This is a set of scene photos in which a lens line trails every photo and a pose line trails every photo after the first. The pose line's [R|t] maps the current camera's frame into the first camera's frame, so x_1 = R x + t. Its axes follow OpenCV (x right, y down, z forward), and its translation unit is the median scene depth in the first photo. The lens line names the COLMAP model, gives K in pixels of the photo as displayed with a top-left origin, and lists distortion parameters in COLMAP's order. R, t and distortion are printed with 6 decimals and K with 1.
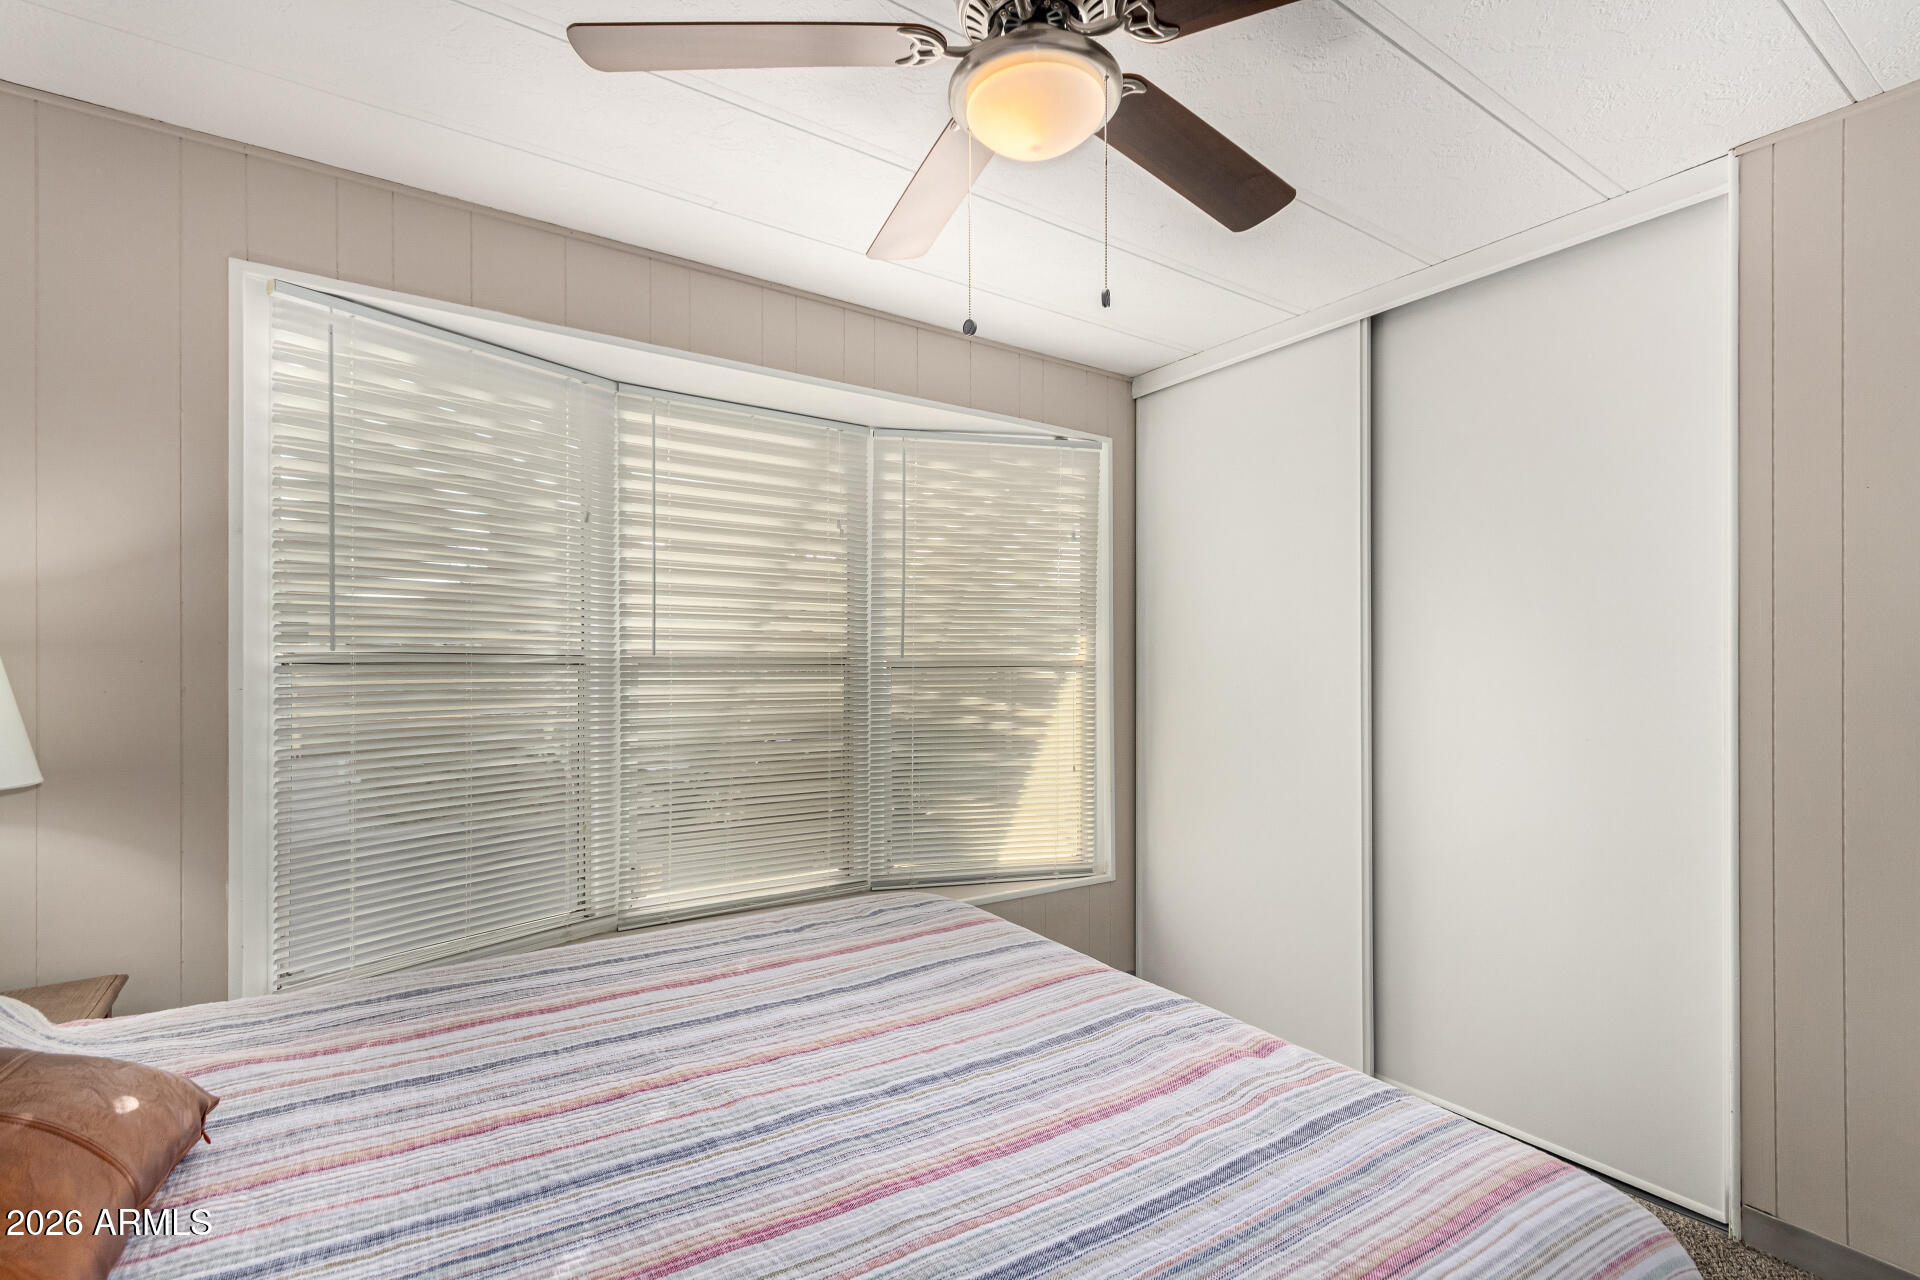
lens RADIAL K [[909.2, 0, 956.4], [0, 909.2, 663.3], [0, 0, 1]] dist [-0.000261, -0.000430]
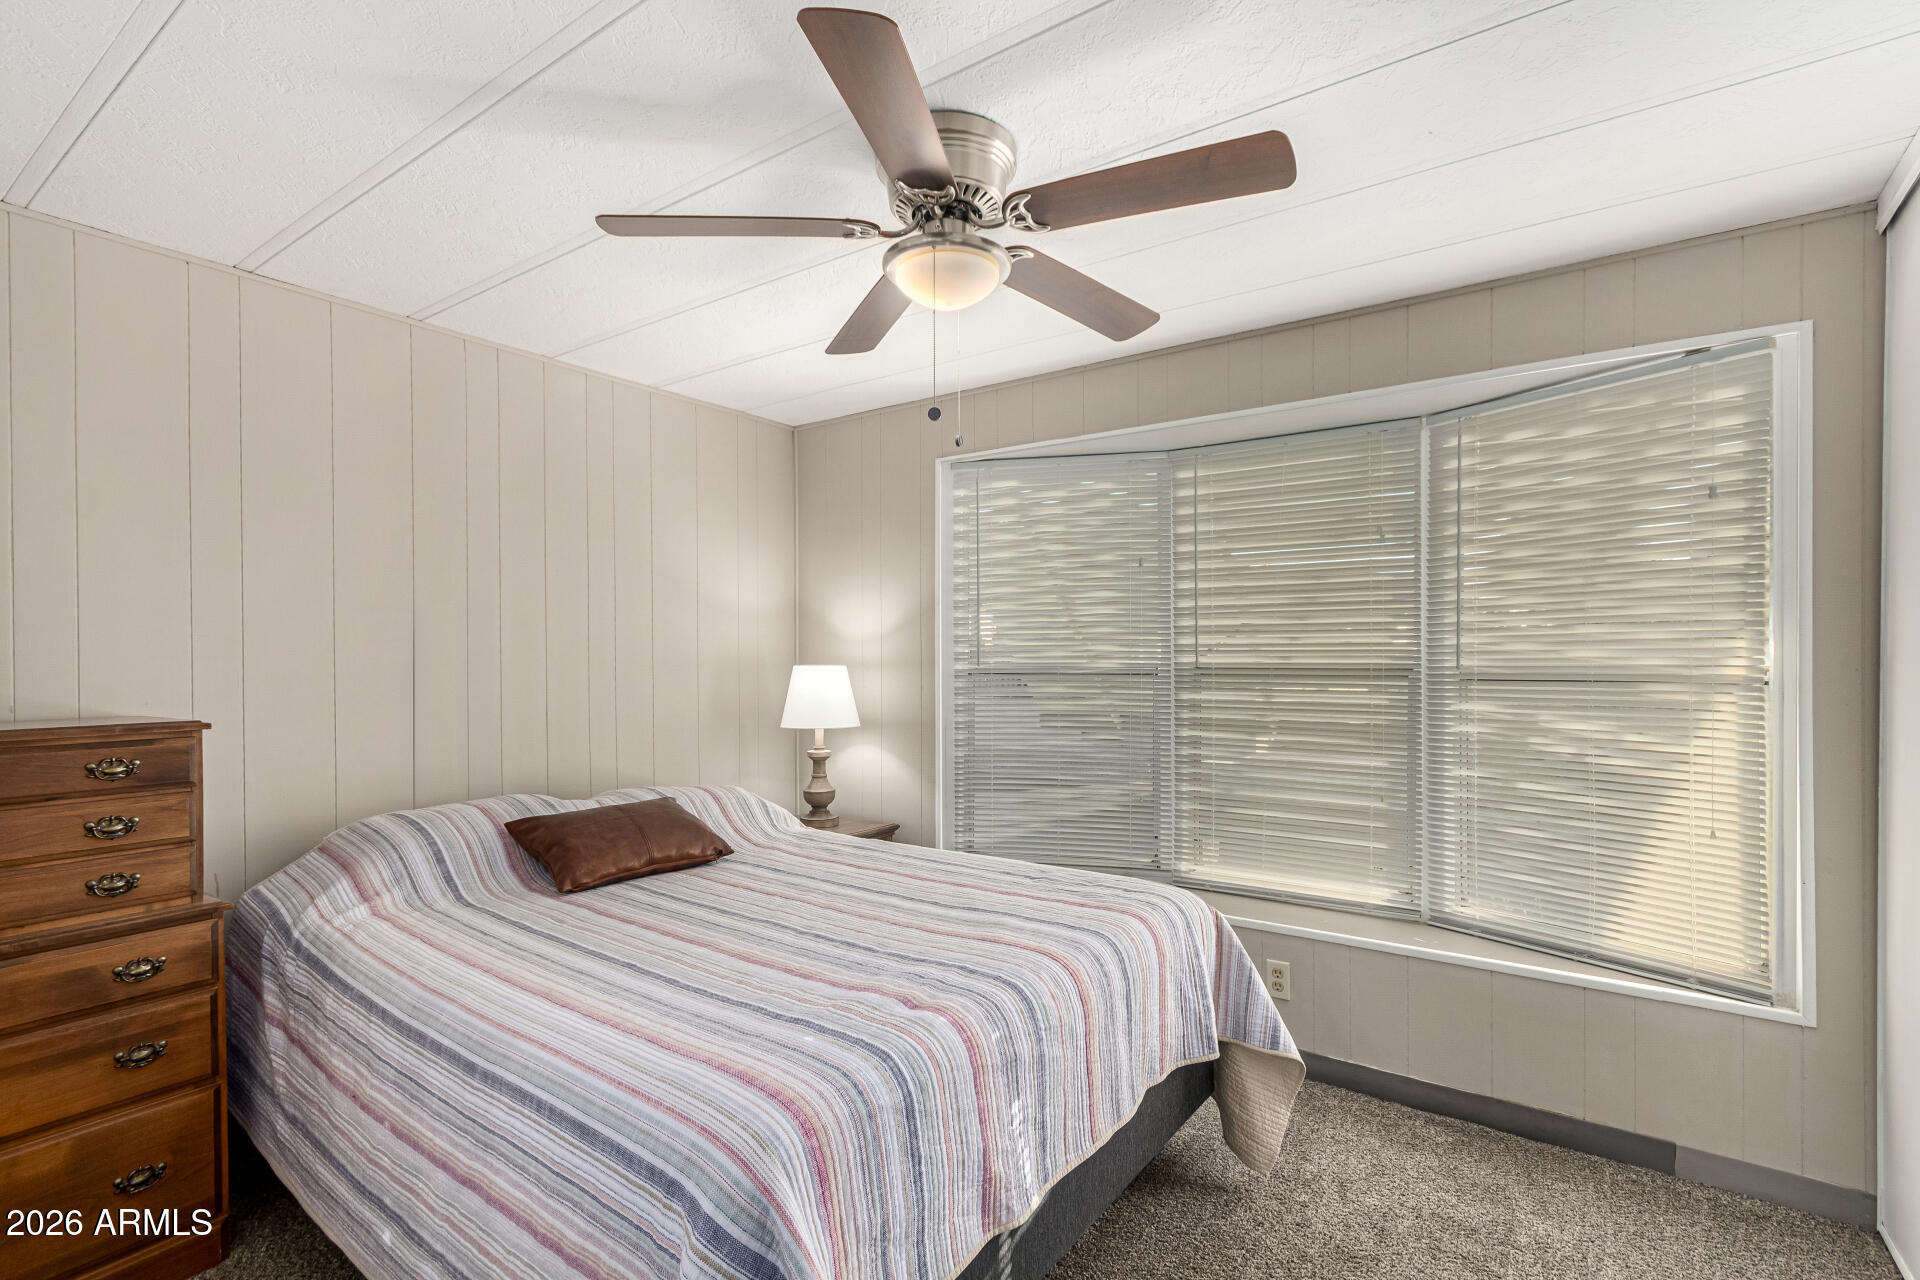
lens RADIAL K [[909.2, 0, 956.4], [0, 909.2, 663.3], [0, 0, 1]] dist [-0.000261, -0.000430]
pose [[0.330233, 0.005184, -0.943885, 0.714713], [0.007451, 0.999939, 0.008099, -0.026342], [0.943870, -0.009708, 0.330174, 0.298651]]
